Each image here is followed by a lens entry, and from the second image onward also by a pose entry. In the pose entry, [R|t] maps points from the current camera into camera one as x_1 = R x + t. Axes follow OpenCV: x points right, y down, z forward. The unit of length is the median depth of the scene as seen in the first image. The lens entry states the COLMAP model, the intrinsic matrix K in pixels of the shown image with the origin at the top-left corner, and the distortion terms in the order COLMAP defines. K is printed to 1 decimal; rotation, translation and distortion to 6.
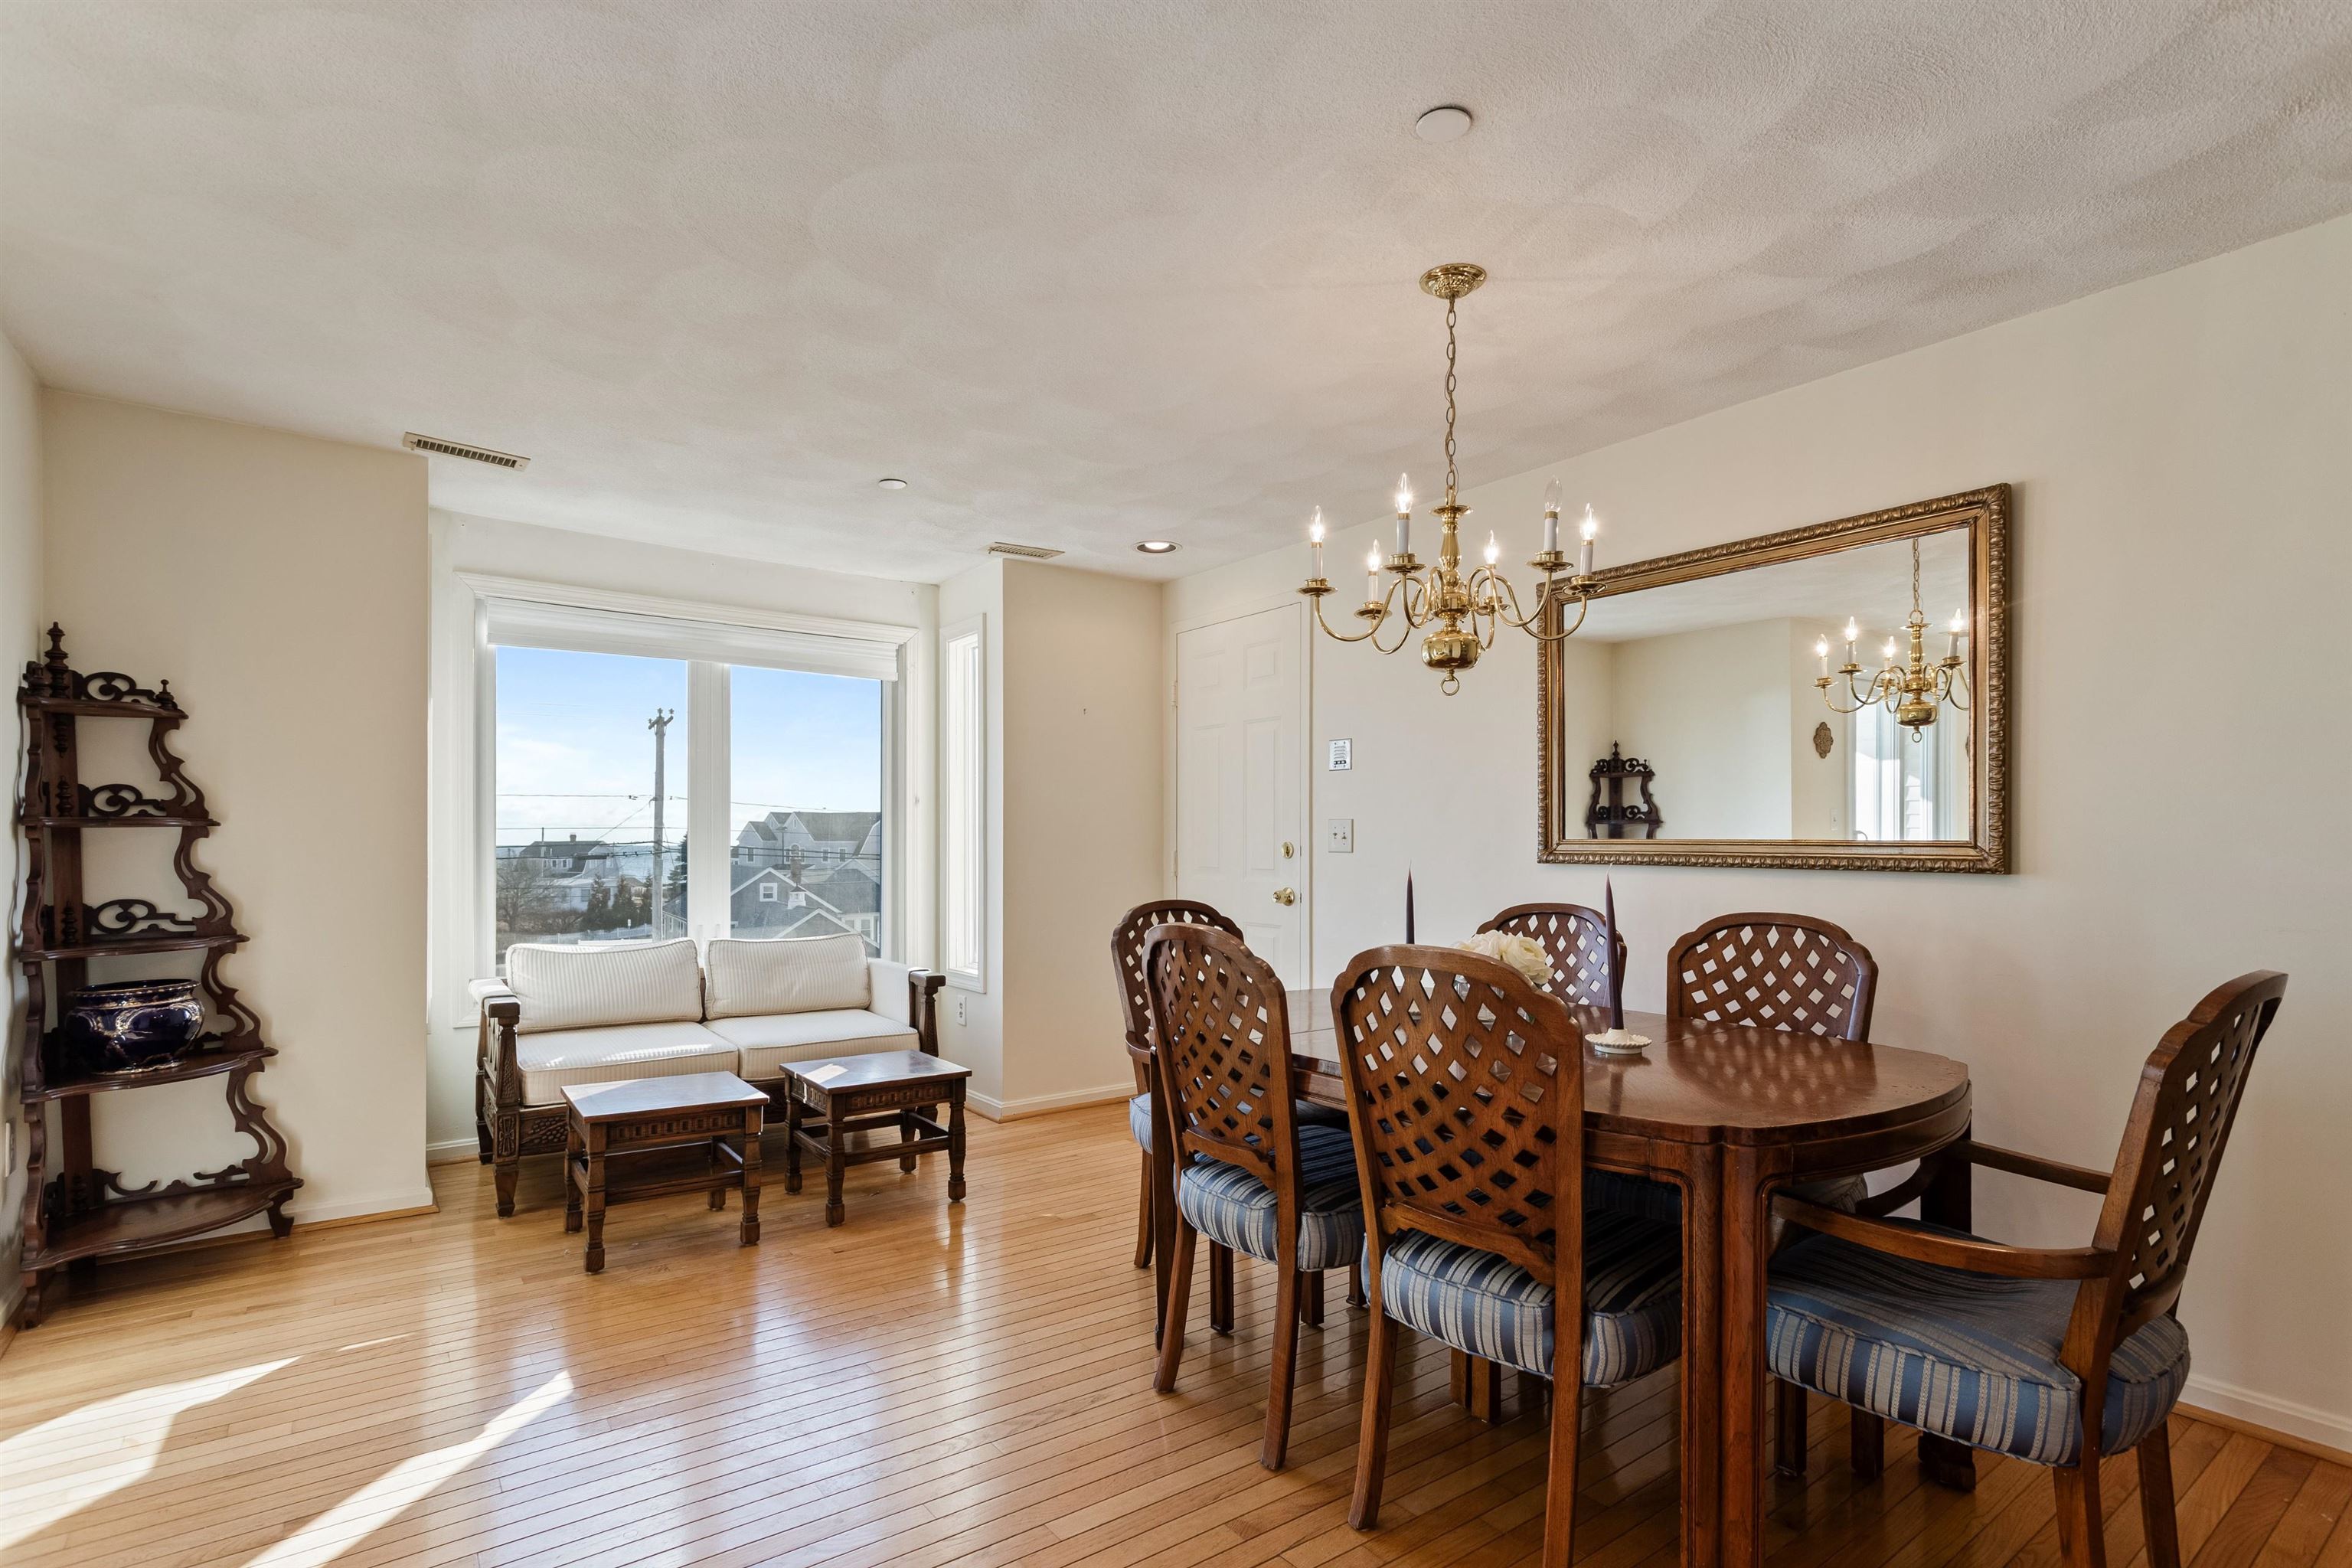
lens RADIAL K [[1113.7, 0, 1224.7], [0, 1113.7, 844.9], [0, 0, 1]] dist [0.001102, 0.005299]
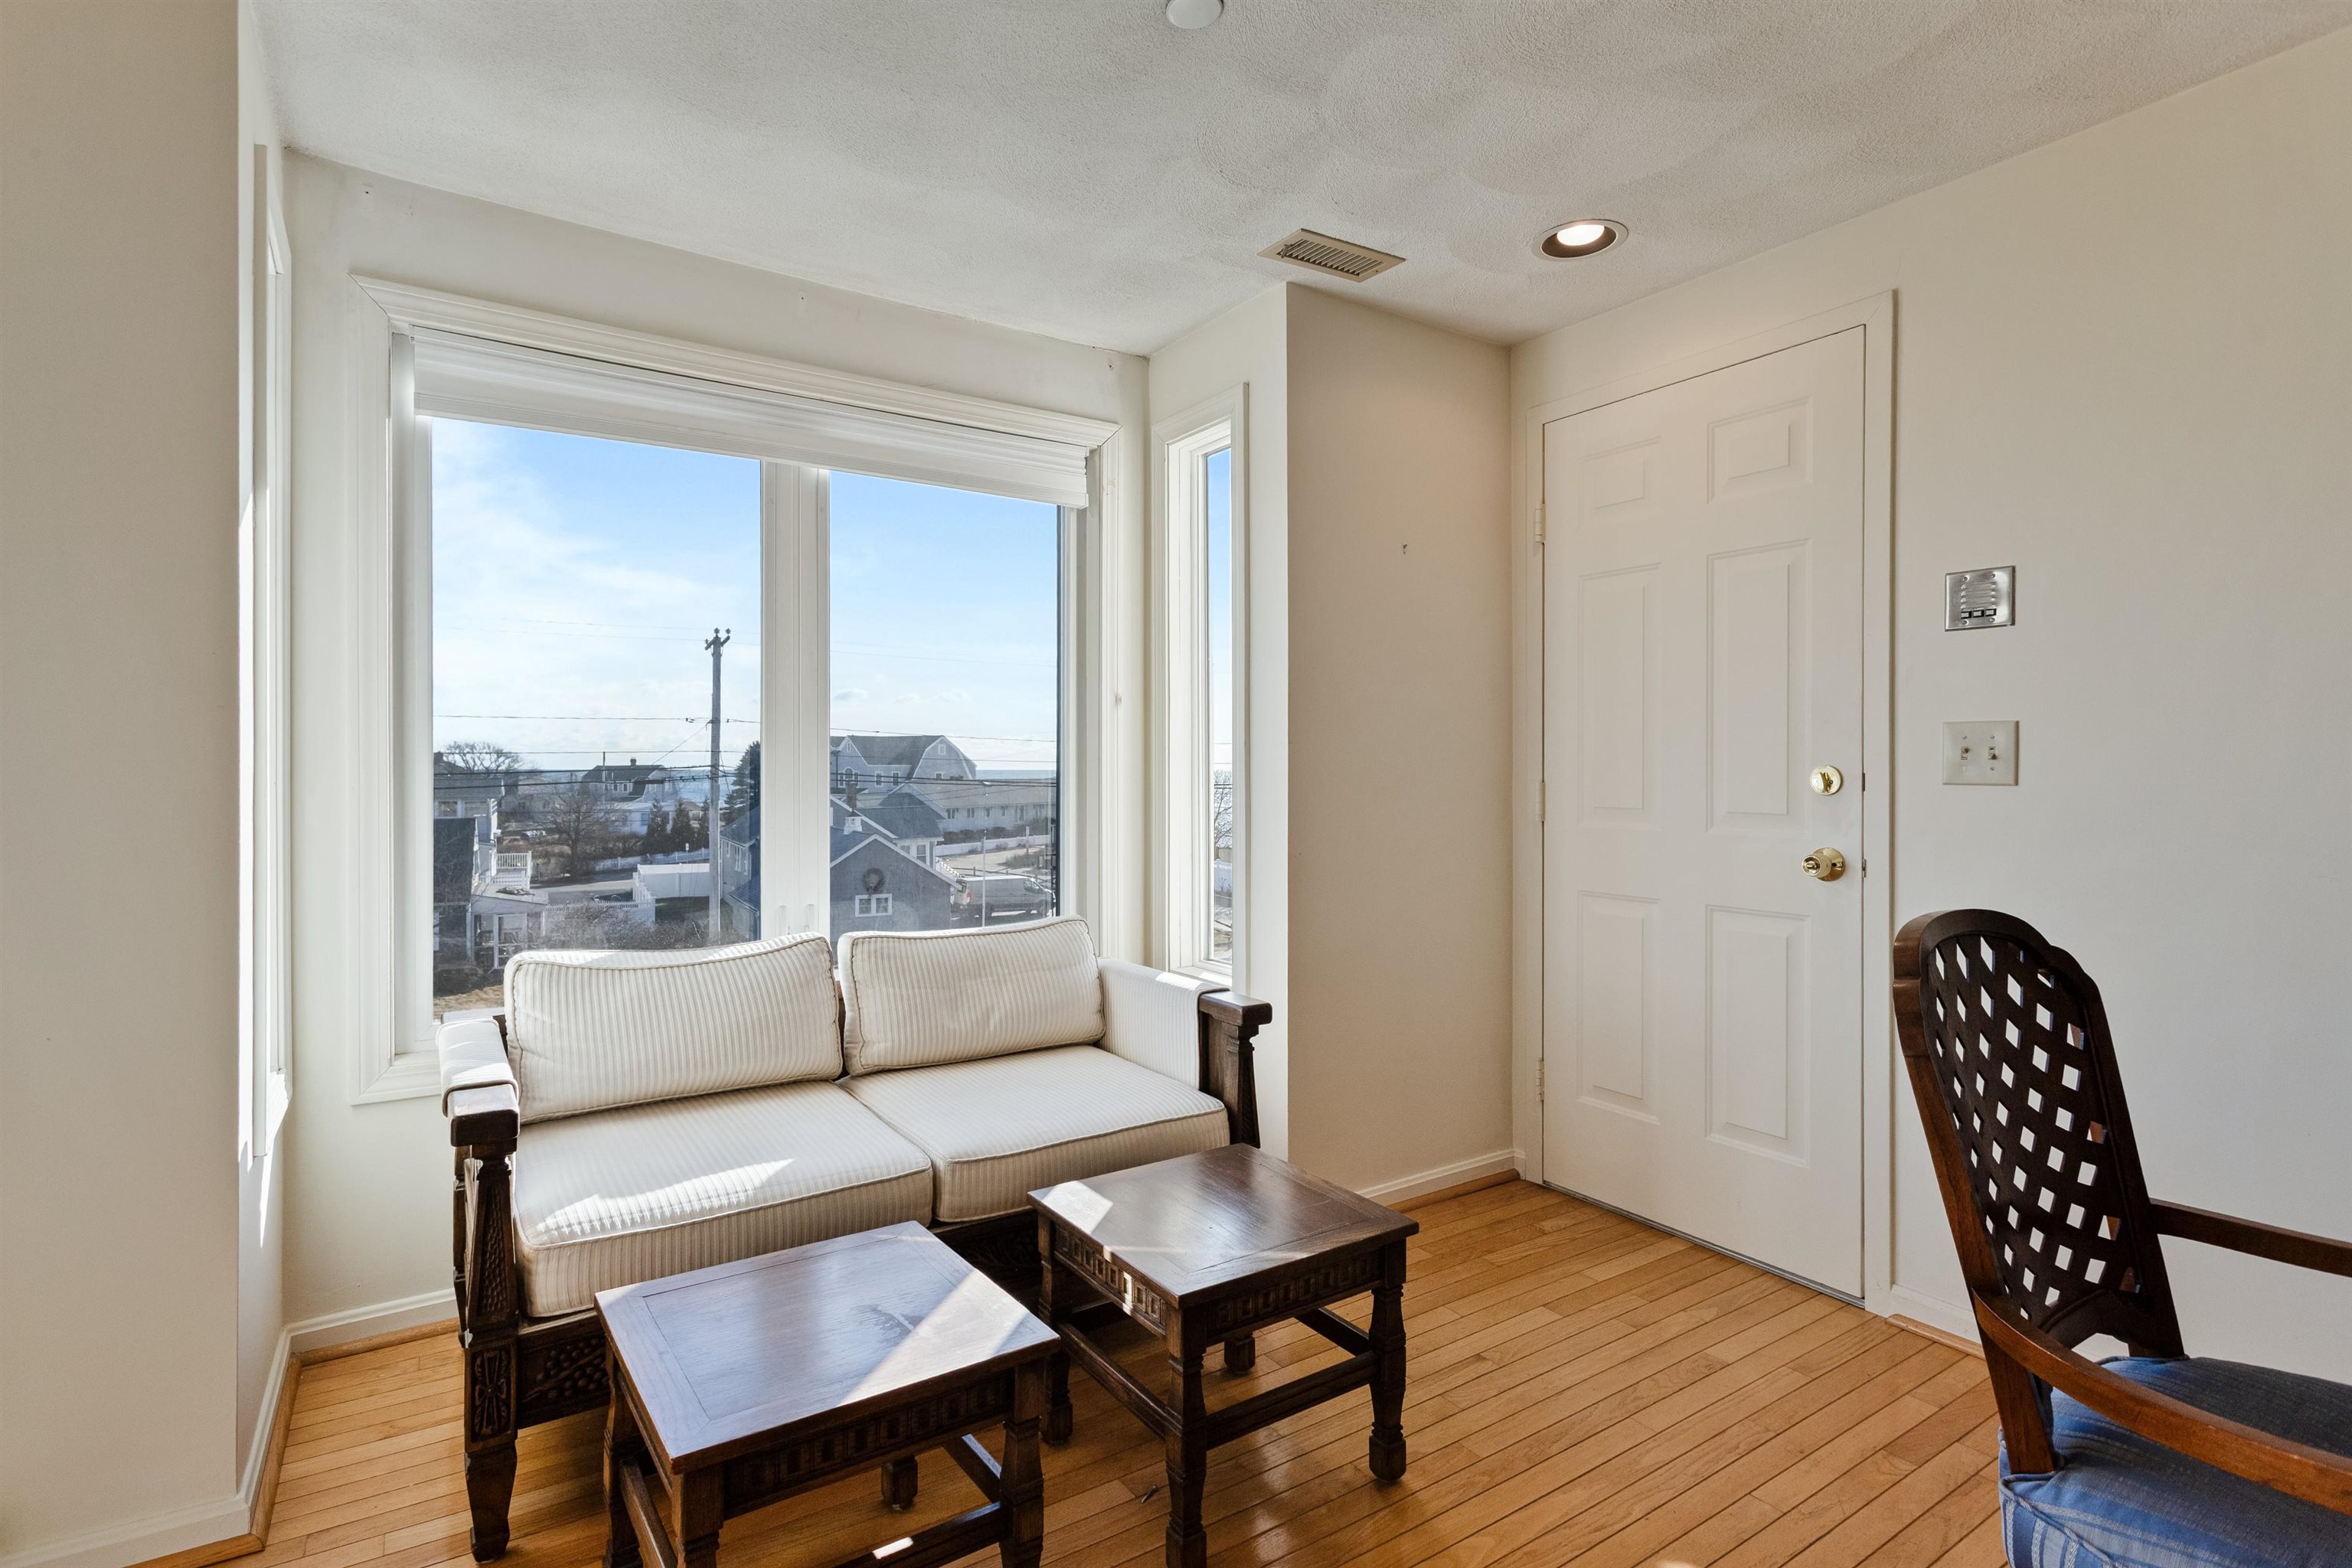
lens RADIAL K [[1113.7, 0, 1205.0], [0, 1113.7, 769.5], [0, 0, 1]] dist [0.001102, 0.005299]
pose [[0.998410, -0.001474, -0.056351, -0.331293], [0.001553, 0.999998, 0.001351, -0.002841], [0.056348, -0.001436, 0.998410, 0.656147]]
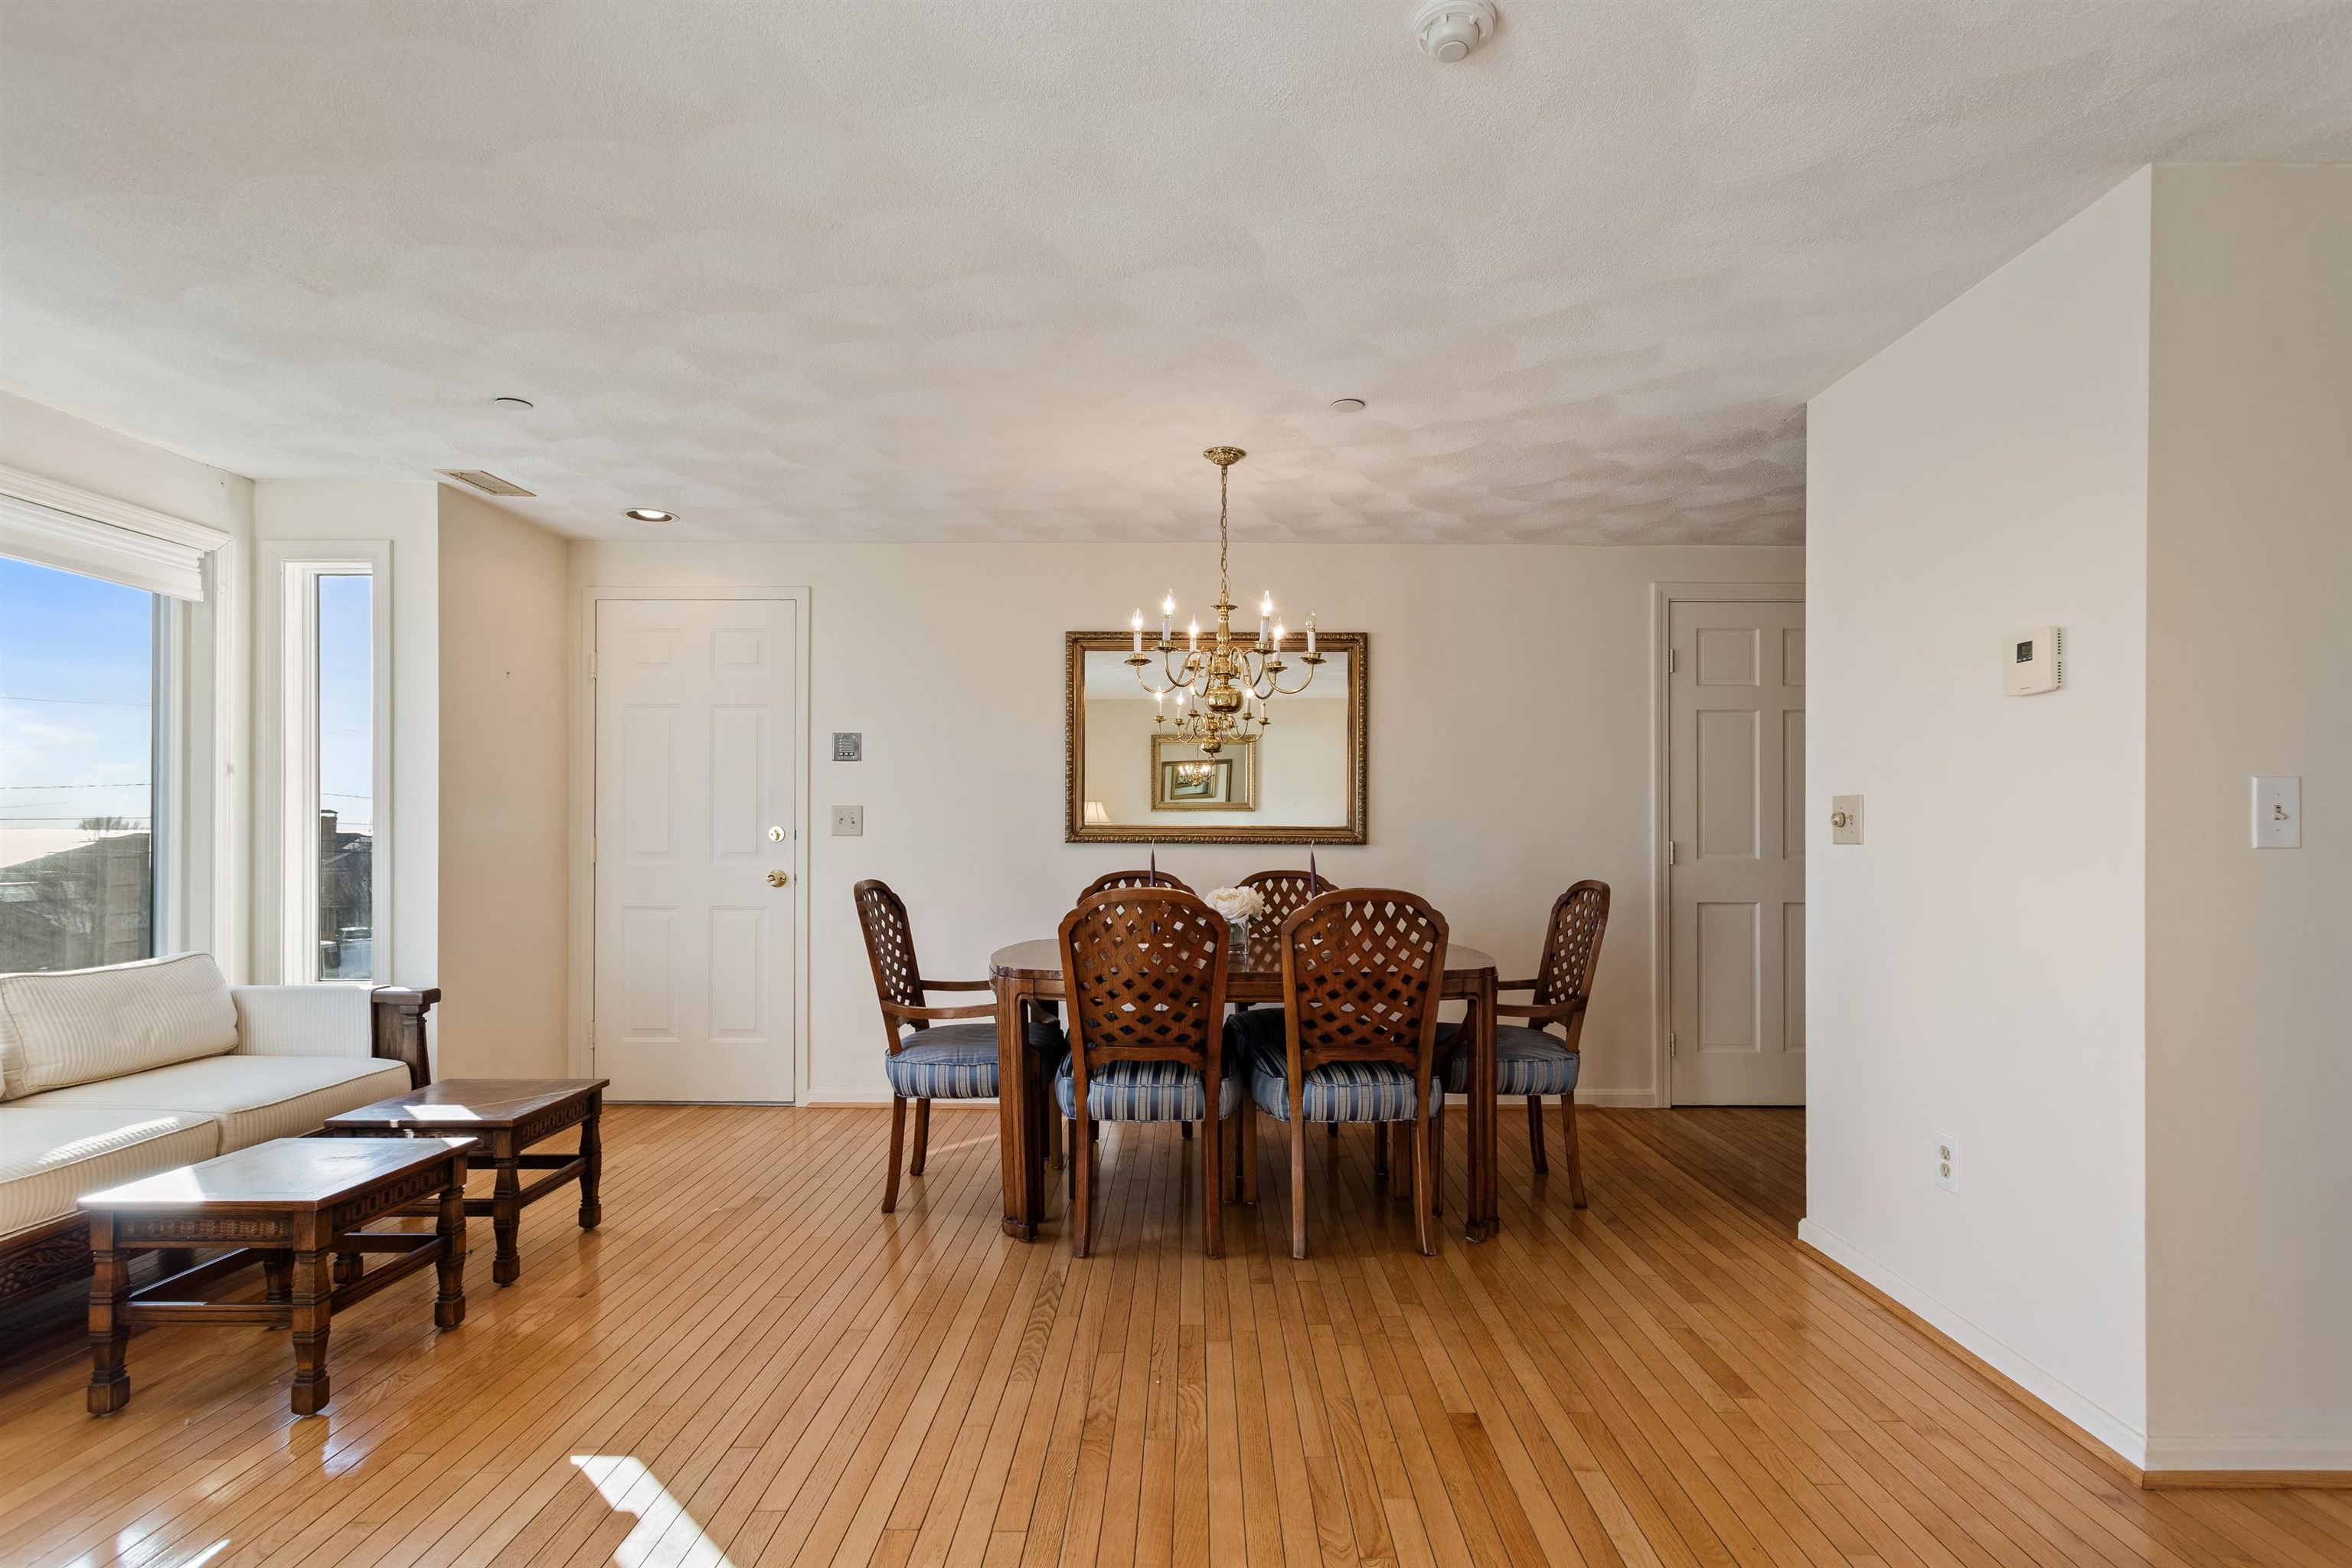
lens RADIAL K [[1113.7, 0, 1158.7], [0, 1113.7, 820.8], [0, 0, 1]] dist [0.001102, 0.005299]
pose [[0.618941, 0.004009, 0.785427, -0.819024], [-0.000163, 0.999988, -0.004976, -0.003784], [-0.785437, 0.002952, 0.618934, 0.112917]]
